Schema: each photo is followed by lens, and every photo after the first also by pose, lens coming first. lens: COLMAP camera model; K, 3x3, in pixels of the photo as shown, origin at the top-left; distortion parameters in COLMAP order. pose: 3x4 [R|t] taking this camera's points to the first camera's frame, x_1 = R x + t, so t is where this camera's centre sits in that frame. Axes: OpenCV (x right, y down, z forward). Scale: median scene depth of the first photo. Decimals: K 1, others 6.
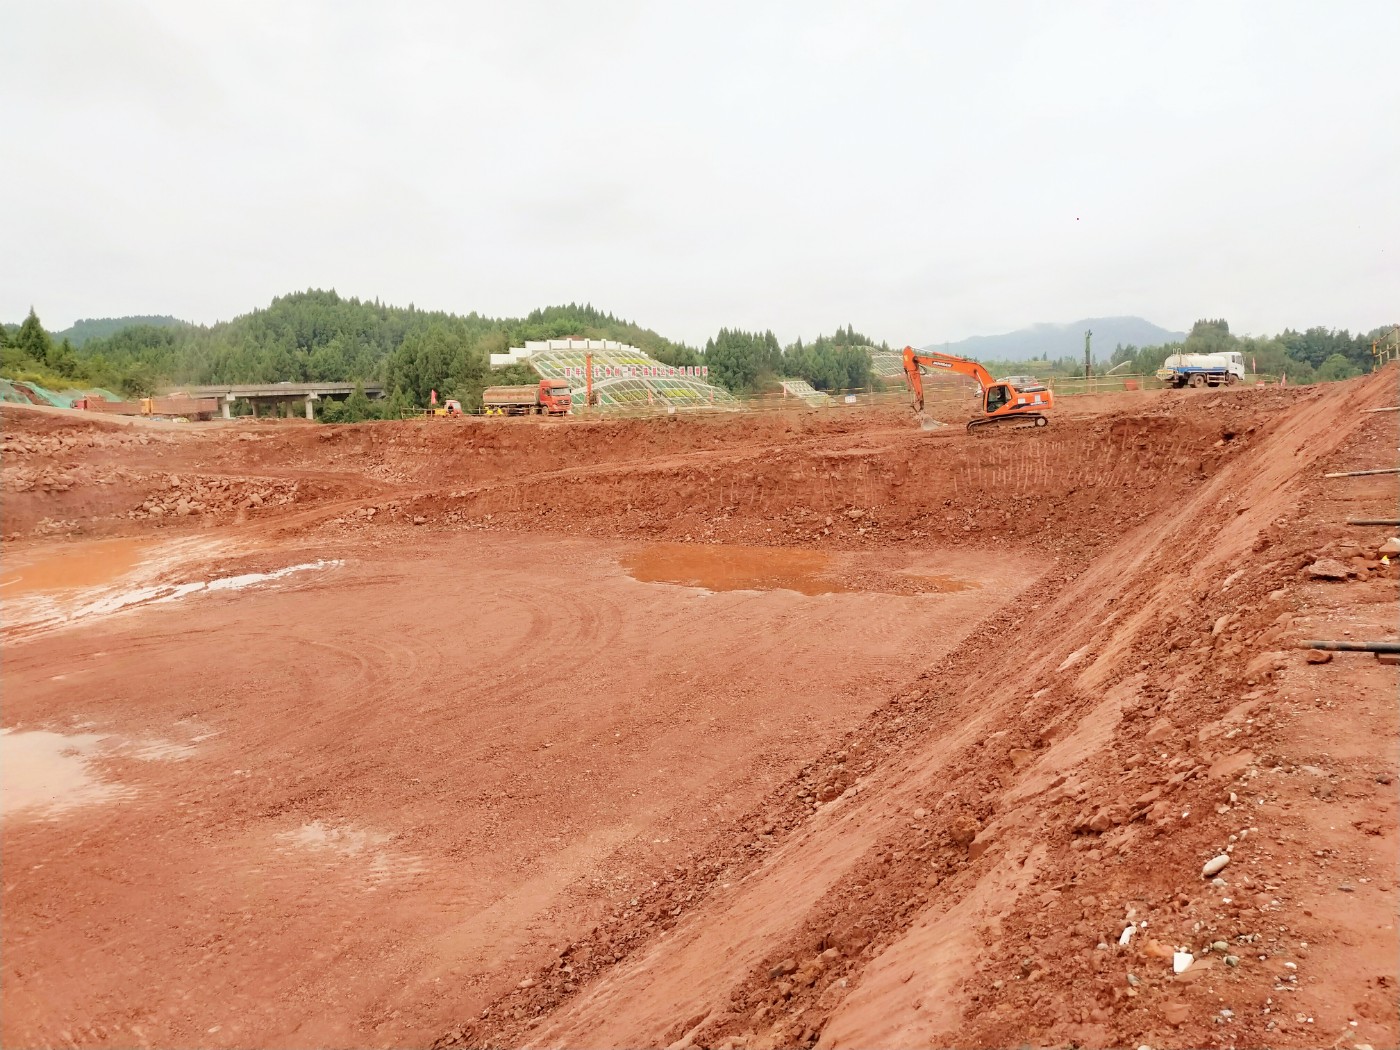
lens RADIAL K [[1010.2, 0, 689.7], [0, 1010.2, 509.8], [0, 0, 1]] dist [0.105575, -0.173625]
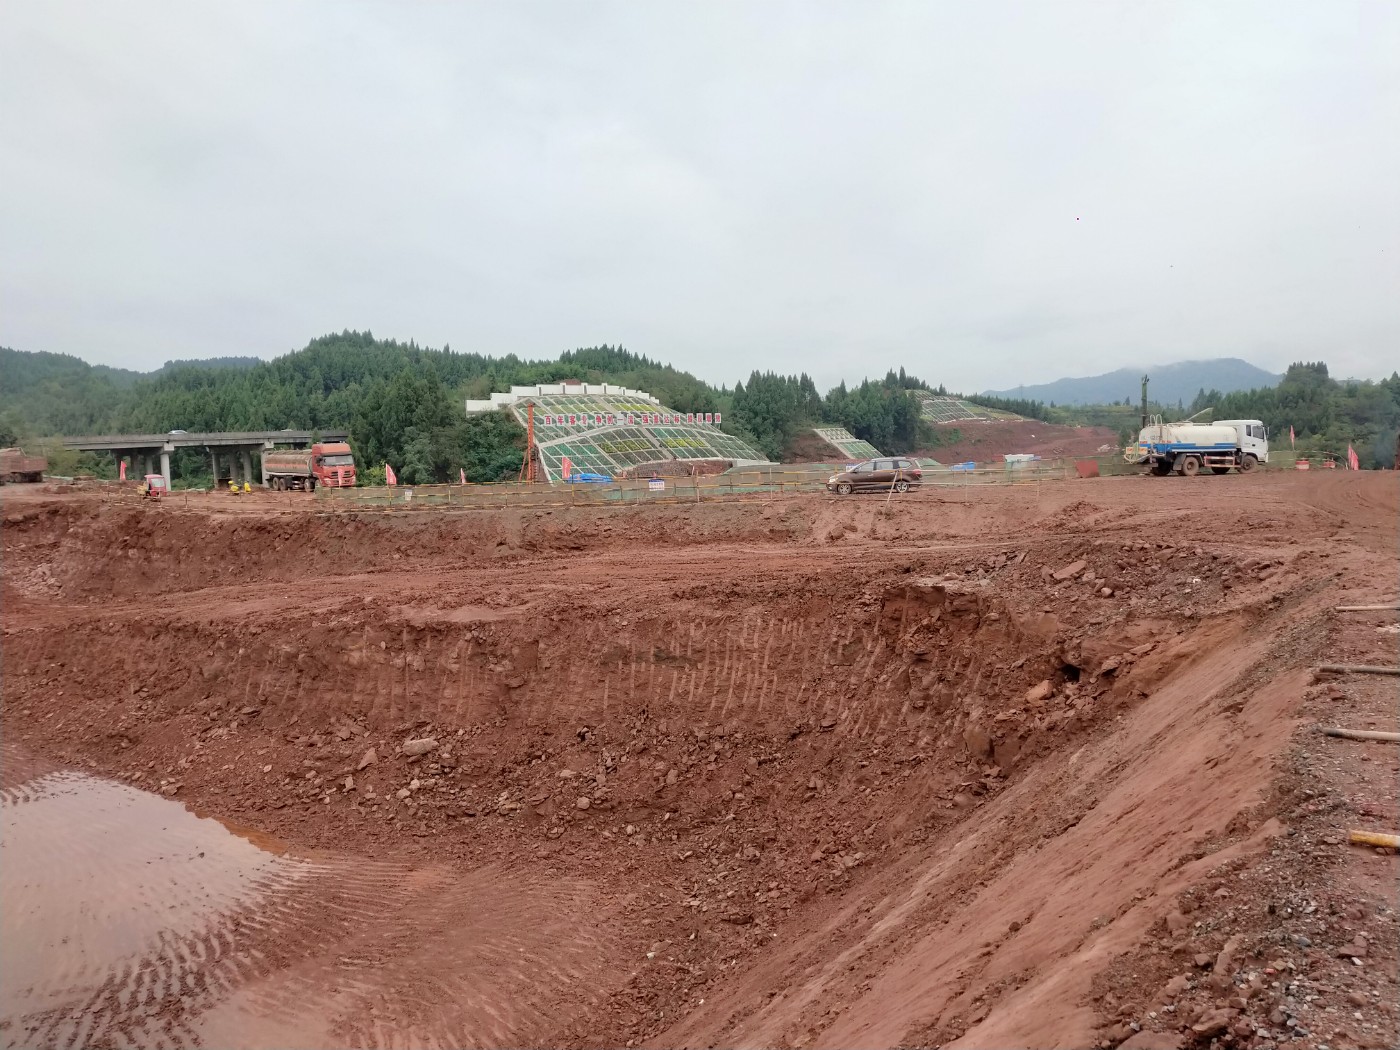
lens RADIAL K [[1010.1, 0, 690.4], [0, 1010.1, 514.6], [0, 0, 1]] dist [0.072207, -0.081747]
pose [[0.996696, 0.013460, -0.080096, 0.329791], [-0.016227, 0.999290, -0.034003, -0.094821], [0.079581, 0.035190, 0.996207, 0.471856]]
